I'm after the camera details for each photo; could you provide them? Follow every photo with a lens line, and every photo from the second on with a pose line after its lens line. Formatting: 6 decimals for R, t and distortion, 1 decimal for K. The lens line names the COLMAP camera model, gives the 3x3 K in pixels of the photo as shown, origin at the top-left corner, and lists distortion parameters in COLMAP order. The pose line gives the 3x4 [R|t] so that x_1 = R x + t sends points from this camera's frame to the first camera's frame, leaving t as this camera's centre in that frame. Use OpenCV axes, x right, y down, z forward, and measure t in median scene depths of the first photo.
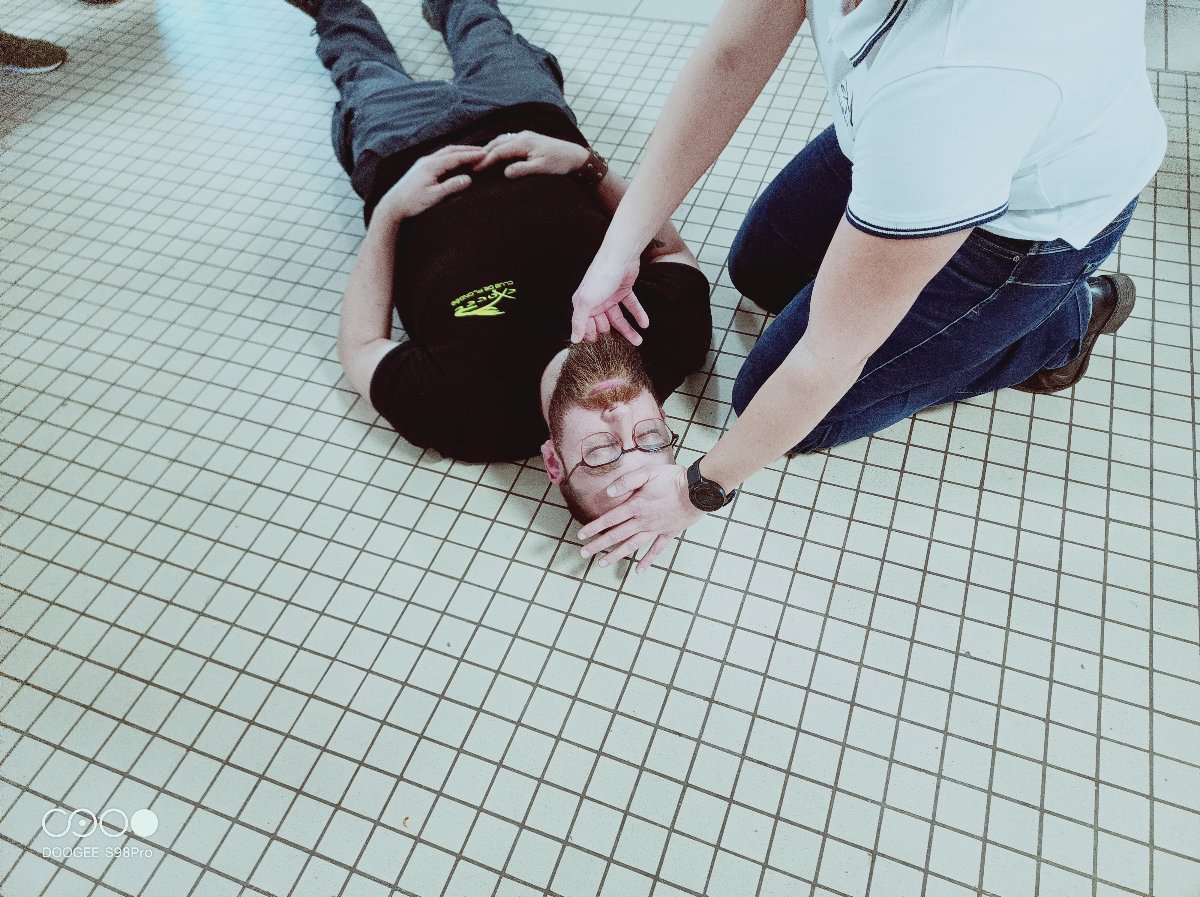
lens RADIAL K [[899.7, 0, 597.8], [0, 899.7, 469.1], [0, 0, 1]] dist [0.024484, -0.010101]
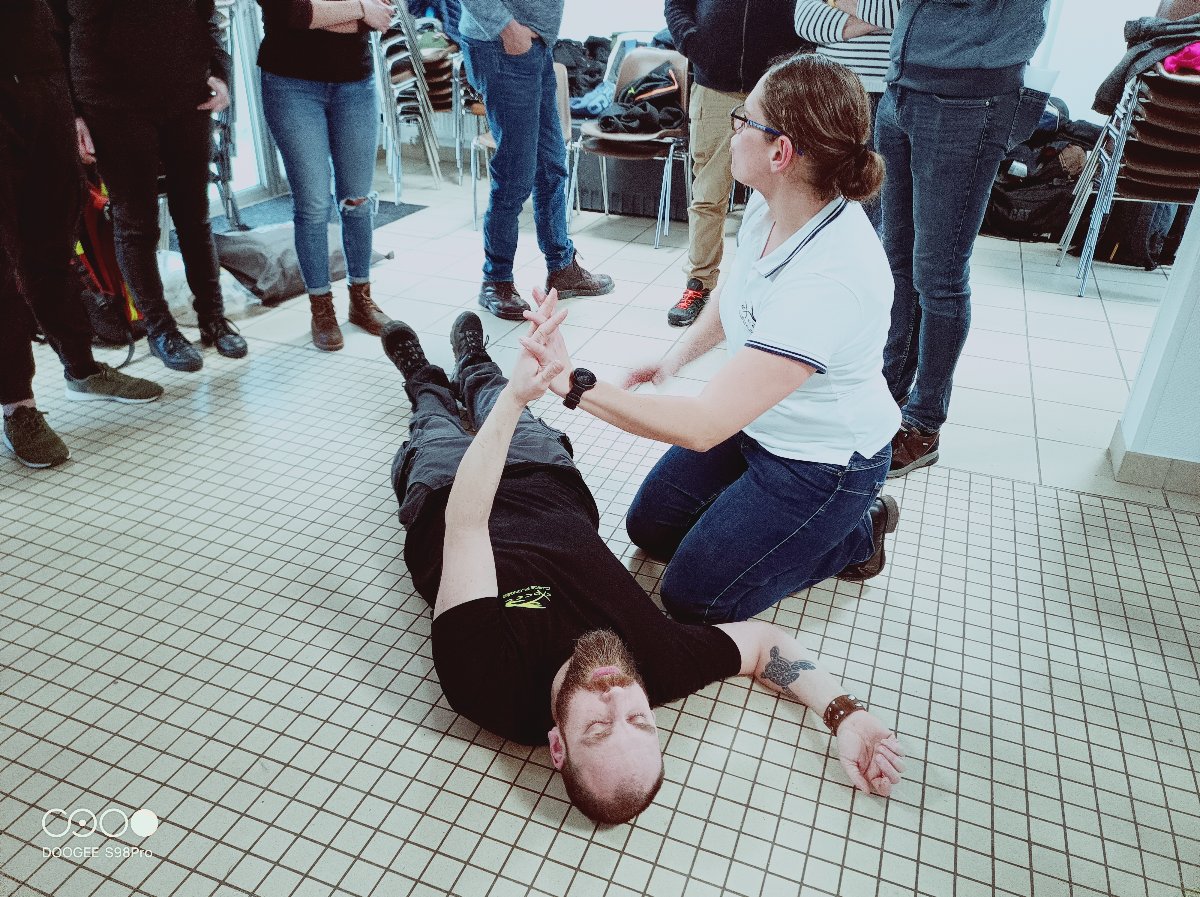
lens RADIAL K [[899.7, 0, 600.3], [0, 899.7, 443.2], [0, 0, 1]] dist [0.024484, -0.010101]
pose [[0.995682, 0.081935, 0.043625, -0.060272], [-0.057935, 0.915732, -0.397591, 0.063561], [-0.072526, 0.393347, 0.916525, -0.173768]]
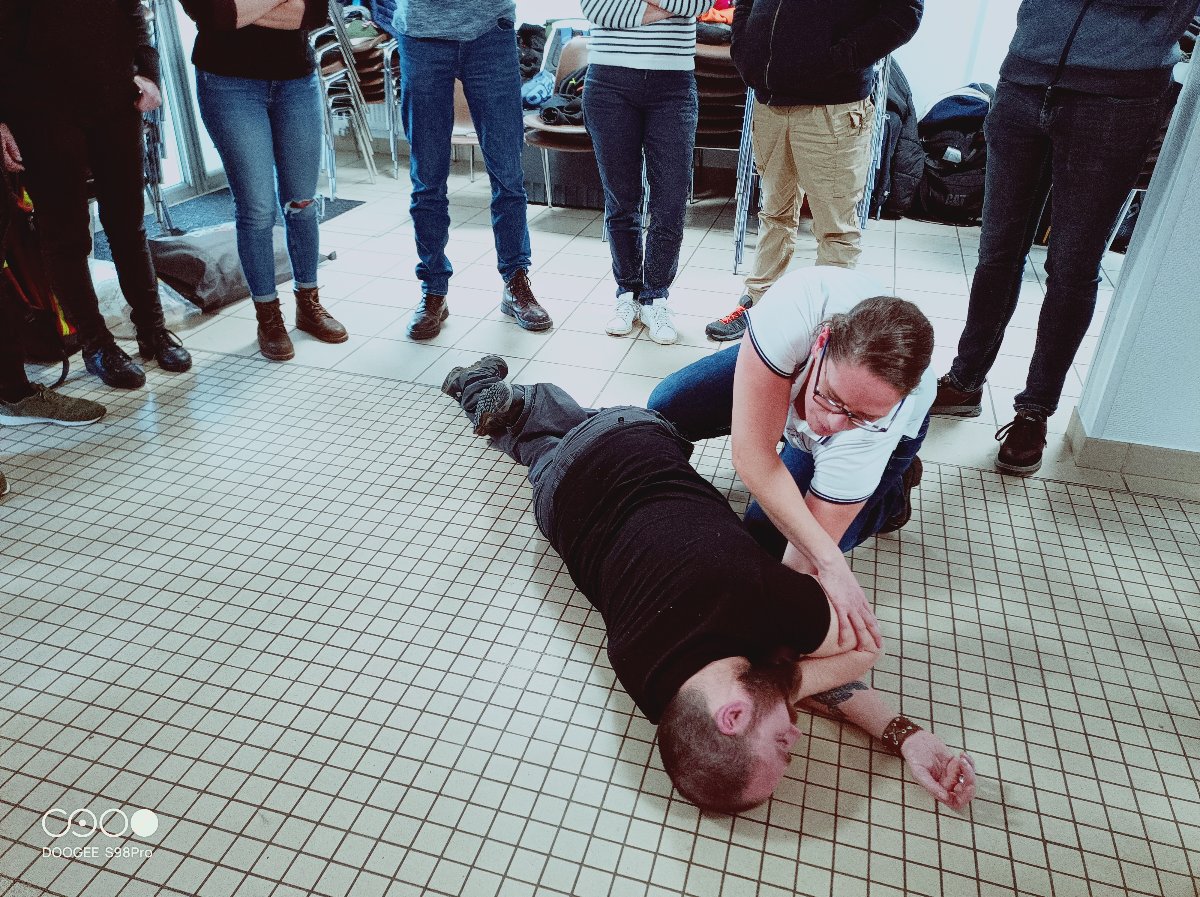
lens RADIAL K [[899.7, 0, 602.9], [0, 899.7, 443.6], [0, 0, 1]] dist [0.024484, -0.010101]
pose [[0.991726, 0.041309, 0.121549, -0.131900], [0.008549, 0.923463, -0.383592, 0.021531], [-0.128091, 0.381457, 0.915469, -0.157277]]
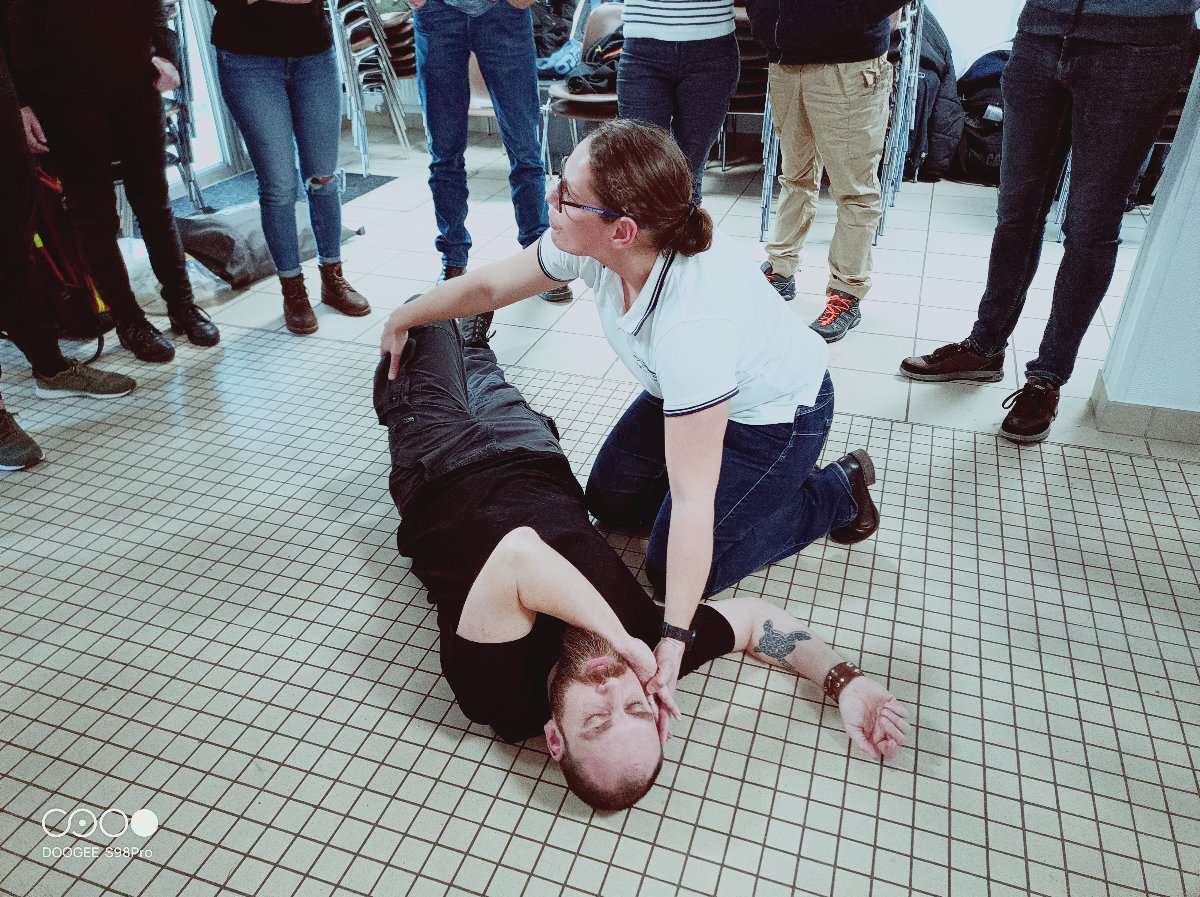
lens RADIAL K [[899.7, 0, 600.5], [0, 899.7, 444.0], [0, 0, 1]] dist [0.024484, -0.010101]
pose [[0.997626, 0.031901, 0.061024, -0.054016], [-0.008069, 0.934265, -0.356487, 0.036440], [-0.068385, 0.355149, 0.932305, -0.172531]]
